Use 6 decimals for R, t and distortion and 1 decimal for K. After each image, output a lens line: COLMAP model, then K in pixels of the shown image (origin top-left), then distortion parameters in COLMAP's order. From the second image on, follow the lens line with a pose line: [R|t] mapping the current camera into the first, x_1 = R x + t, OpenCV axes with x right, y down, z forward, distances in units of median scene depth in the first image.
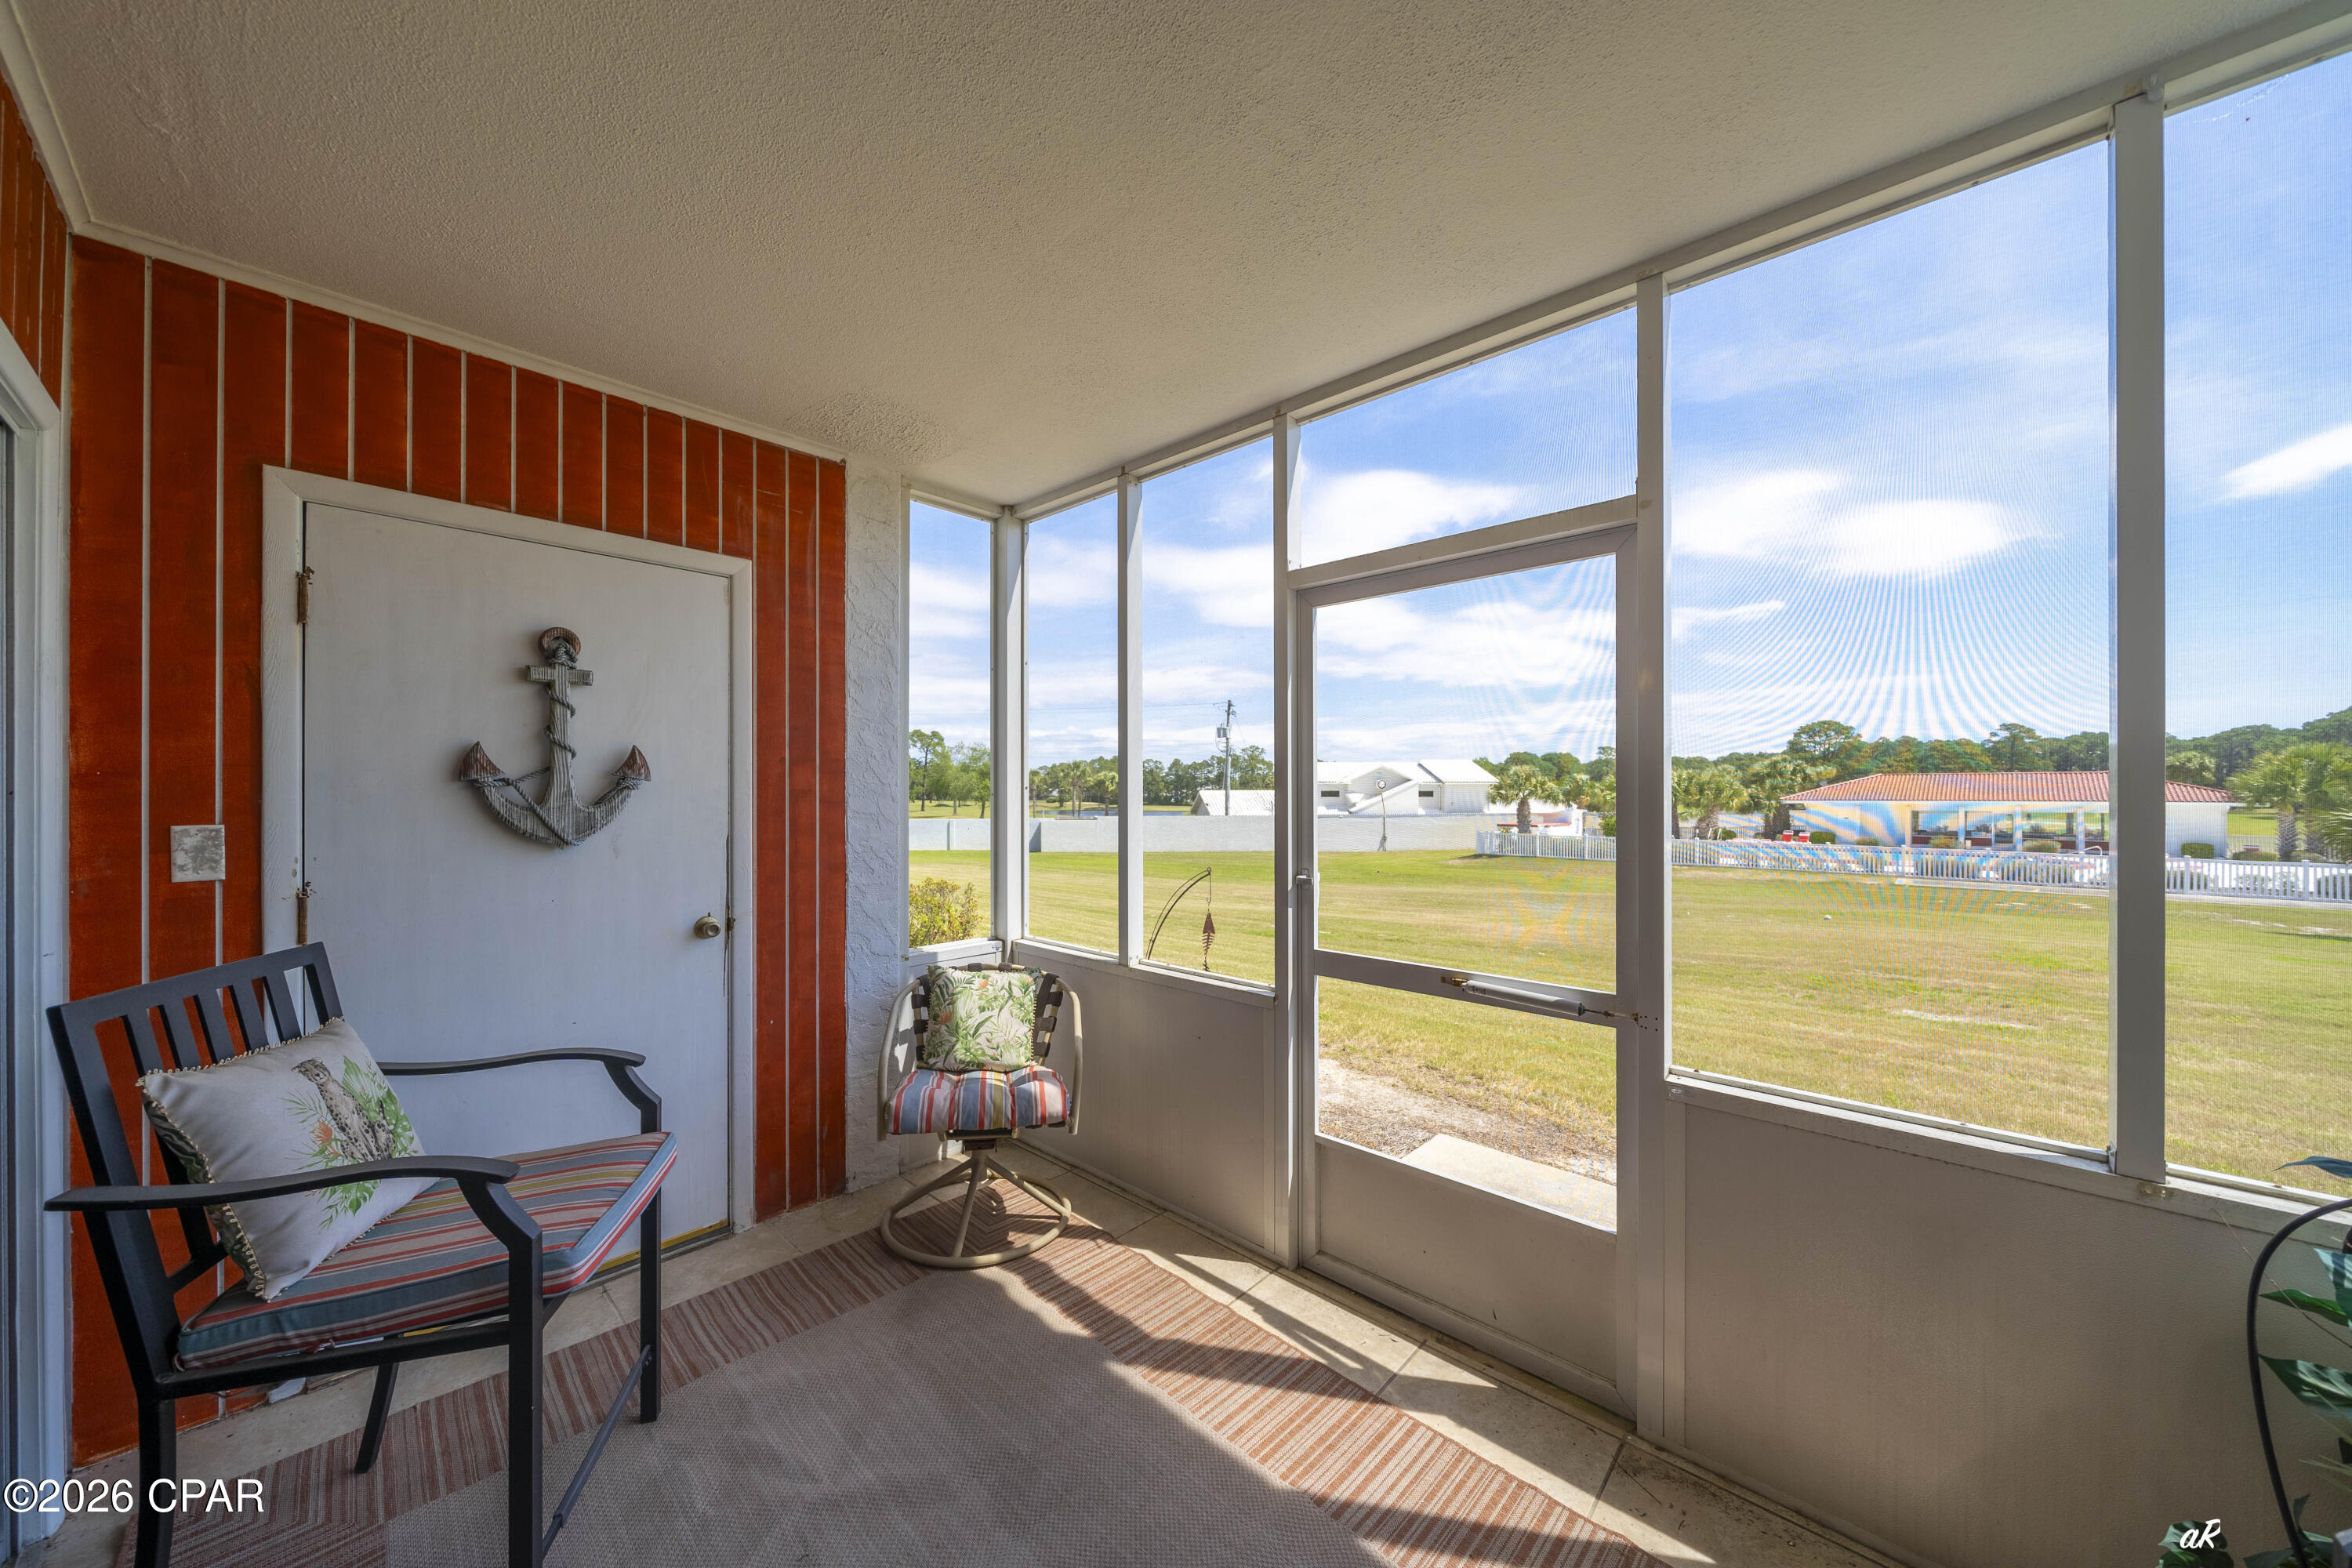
lens RADIAL K [[827.8, 0, 1172.8], [0, 827.8, 794.3], [0, 0, 1]] dist [-0.003590, -0.000497]
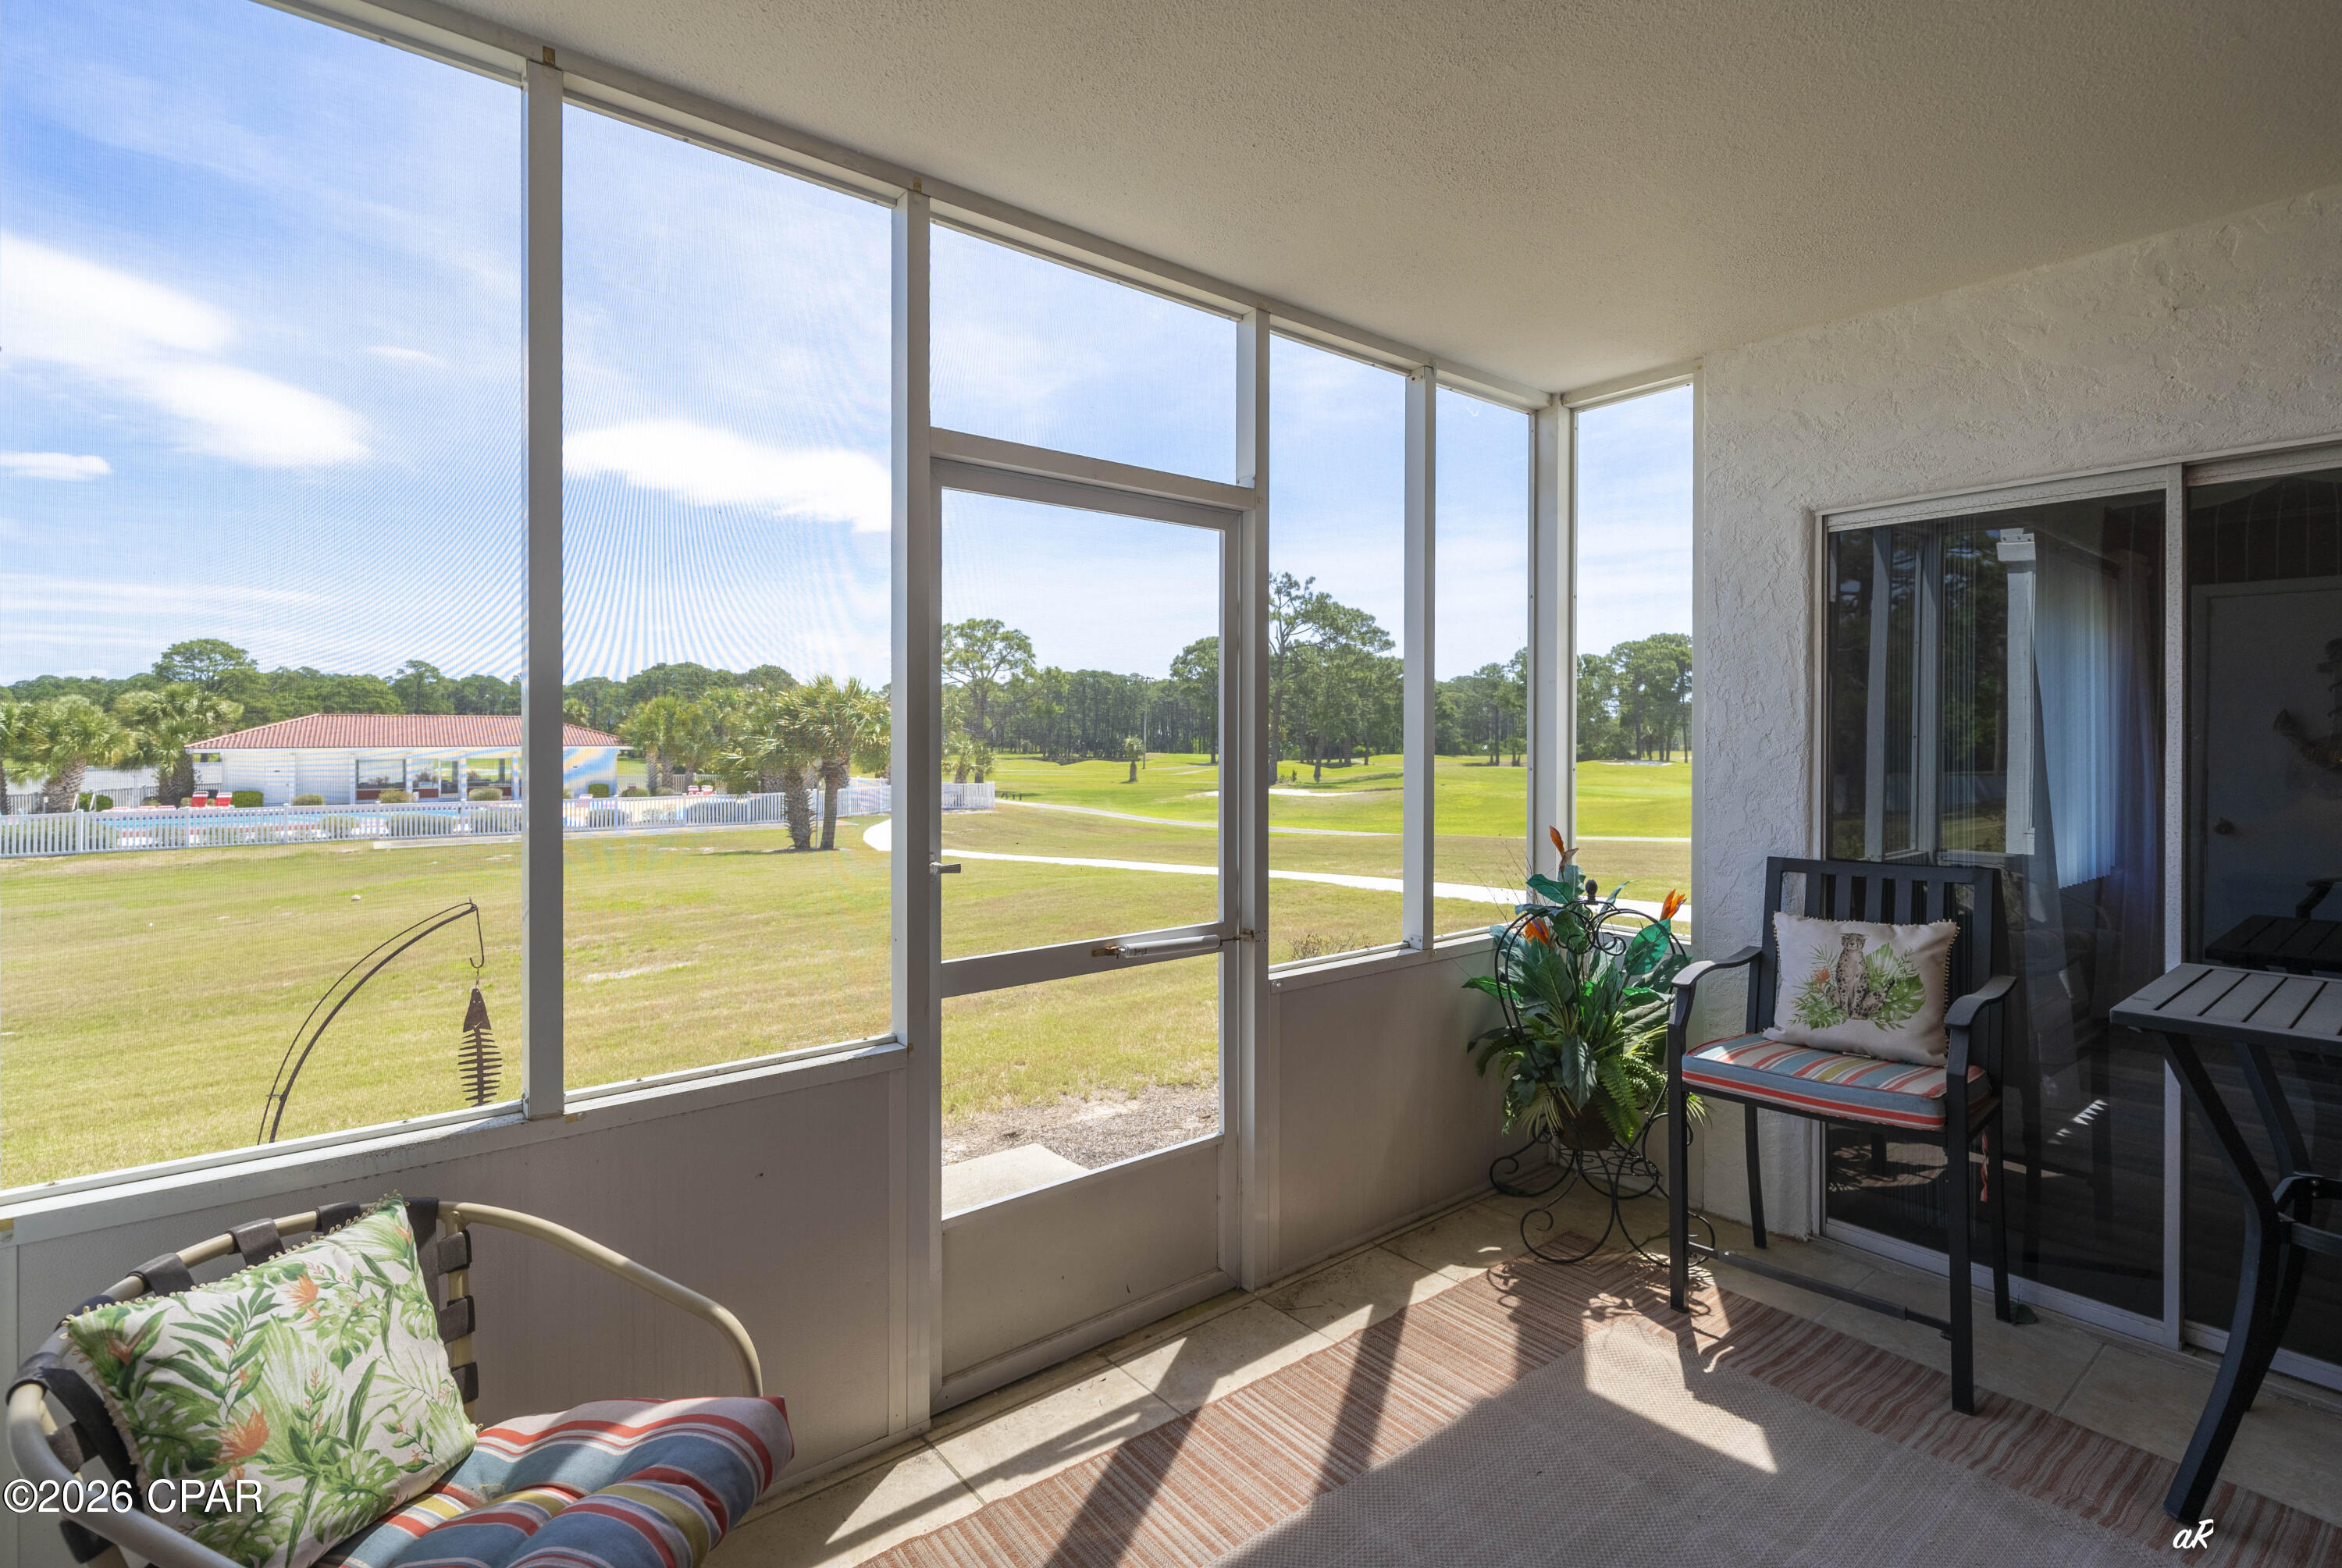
lens RADIAL K [[1110.7, 0, 1136.2], [0, 1110.7, 733.4], [0, 0, 1]] dist [-0.009267, 0.000489]
pose [[0.142455, 0.002134, 0.989799, -0.104661], [0.003379, 0.999991, -0.002642, -0.001085], [-0.989796, 0.003721, 0.142446, 0.096232]]
